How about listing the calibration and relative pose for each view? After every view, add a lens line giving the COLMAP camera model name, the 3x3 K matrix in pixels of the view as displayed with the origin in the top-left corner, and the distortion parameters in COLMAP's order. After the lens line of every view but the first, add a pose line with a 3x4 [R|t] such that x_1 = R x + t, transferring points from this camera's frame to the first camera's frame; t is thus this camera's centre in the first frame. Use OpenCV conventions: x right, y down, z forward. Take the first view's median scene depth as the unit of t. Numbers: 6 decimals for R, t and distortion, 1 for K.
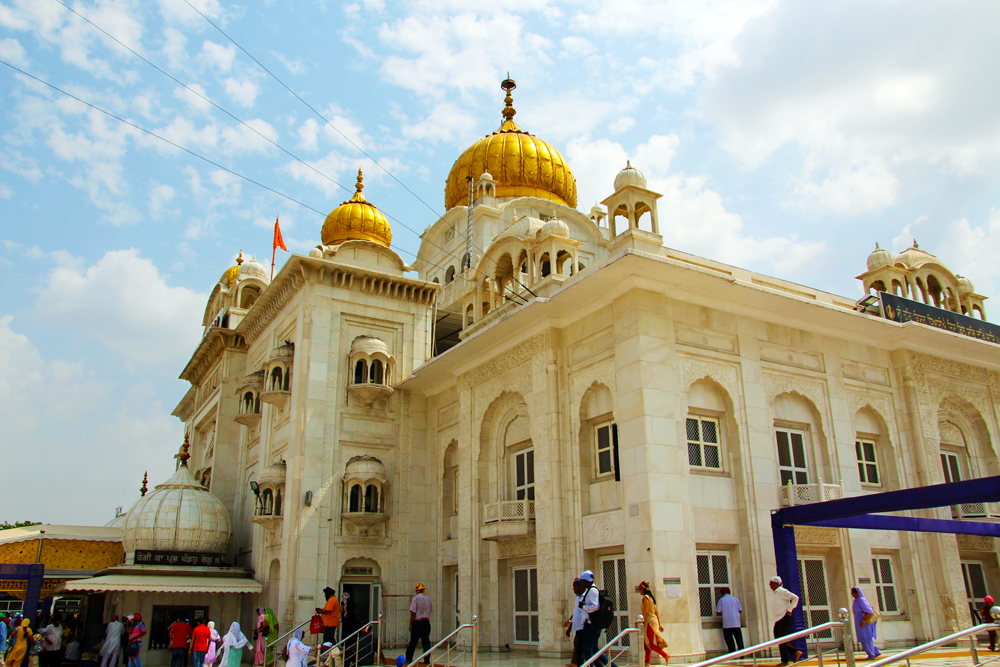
lens RADIAL K [[825.2, 0, 497.5], [0, 825.2, 353.6], [0, 0, 1]] dist [-0.159617, 0.324455]
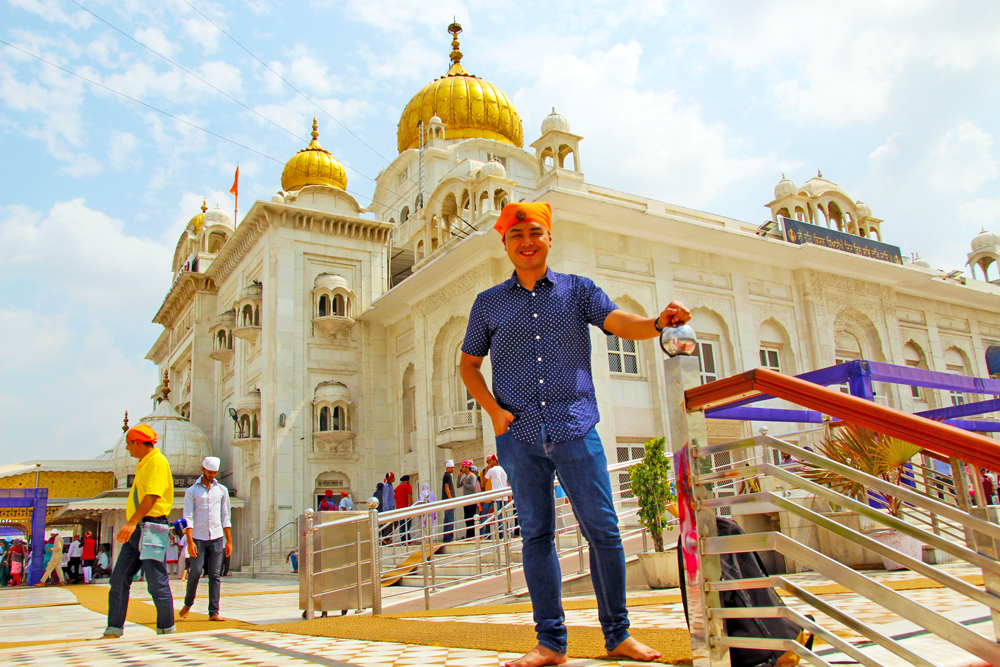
lens RADIAL K [[825.2, 0, 497.5], [0, 825.2, 353.6], [0, 0, 1]] dist [-0.159617, 0.324455]
pose [[0.998451, -0.038302, 0.040351, 0.019360], [0.035216, 0.996591, 0.074610, 0.012545], [-0.043071, -0.073073, 0.996396, -0.112303]]
